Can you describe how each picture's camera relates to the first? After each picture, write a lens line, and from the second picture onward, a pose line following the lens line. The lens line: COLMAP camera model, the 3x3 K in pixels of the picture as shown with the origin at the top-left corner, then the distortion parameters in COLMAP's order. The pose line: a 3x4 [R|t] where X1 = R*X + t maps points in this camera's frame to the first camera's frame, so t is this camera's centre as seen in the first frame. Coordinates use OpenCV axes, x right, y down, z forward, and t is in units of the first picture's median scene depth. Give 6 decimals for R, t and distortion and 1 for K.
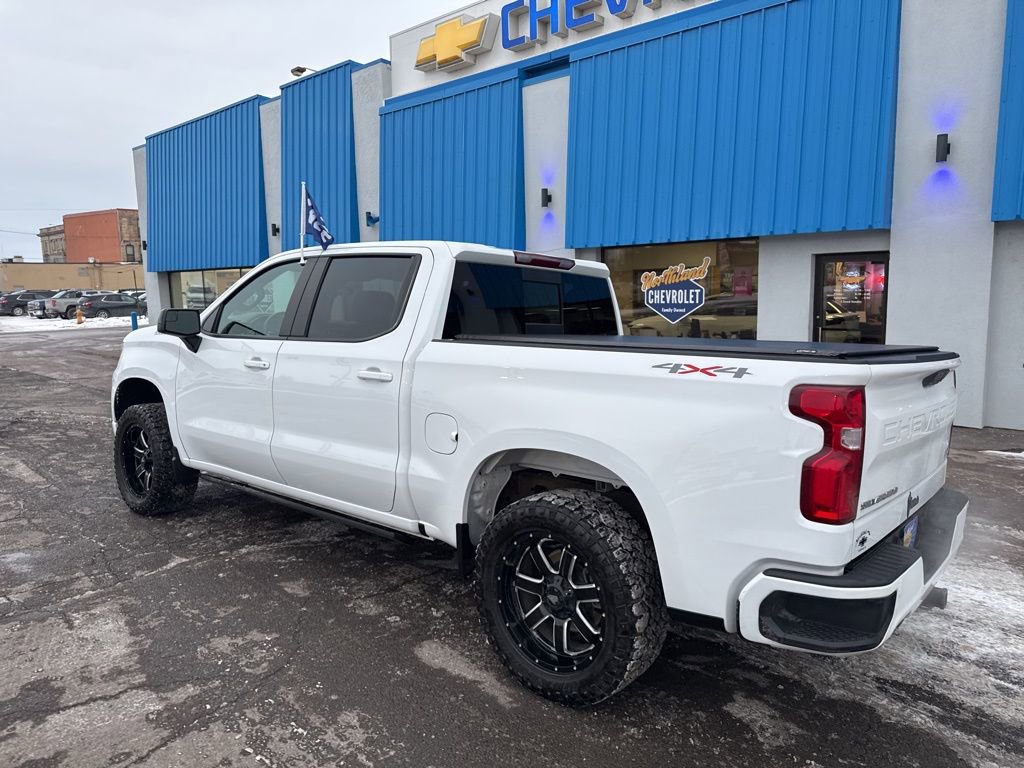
lens RADIAL K [[717.3, 0, 516.4], [0, 717.3, 378.9], [0, 0, 1]] dist [0.027935, -0.028499]
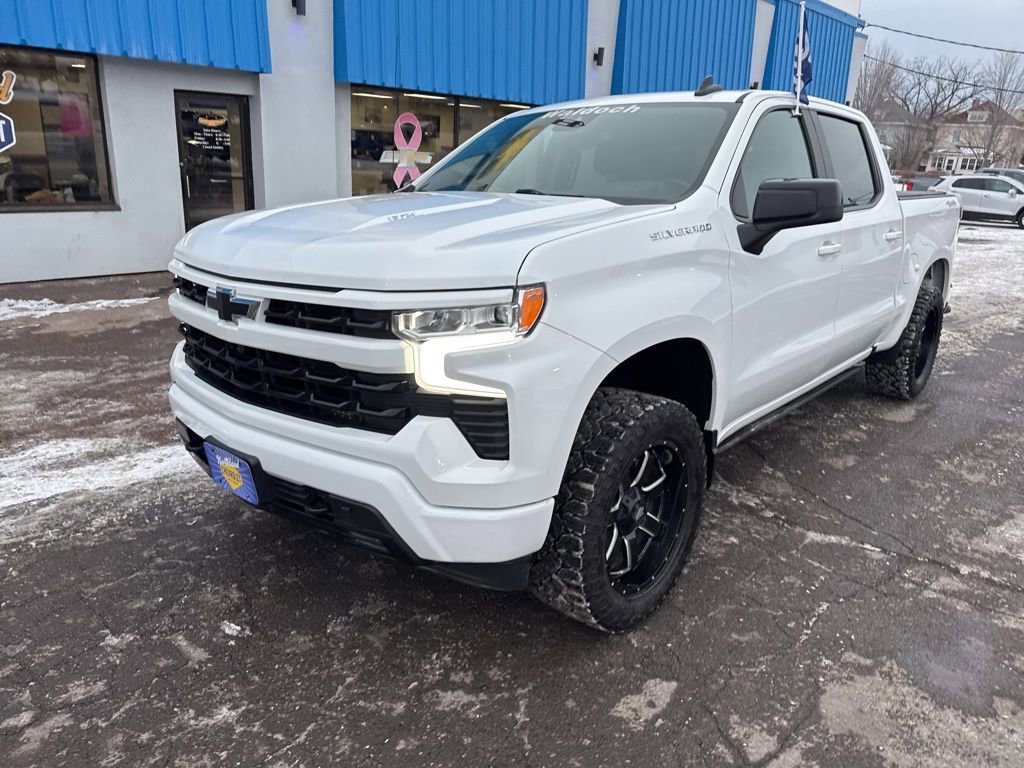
lens RADIAL K [[721.3, 0, 511.7], [0, 721.3, 379.0], [0, 0, 1]] dist [0.007385, -0.004304]
pose [[0.029548, -0.292181, 0.955907, -1.393487], [0.074188, 0.954328, 0.289405, -0.165888], [-0.996806, 0.062365, 0.049875, 1.558882]]
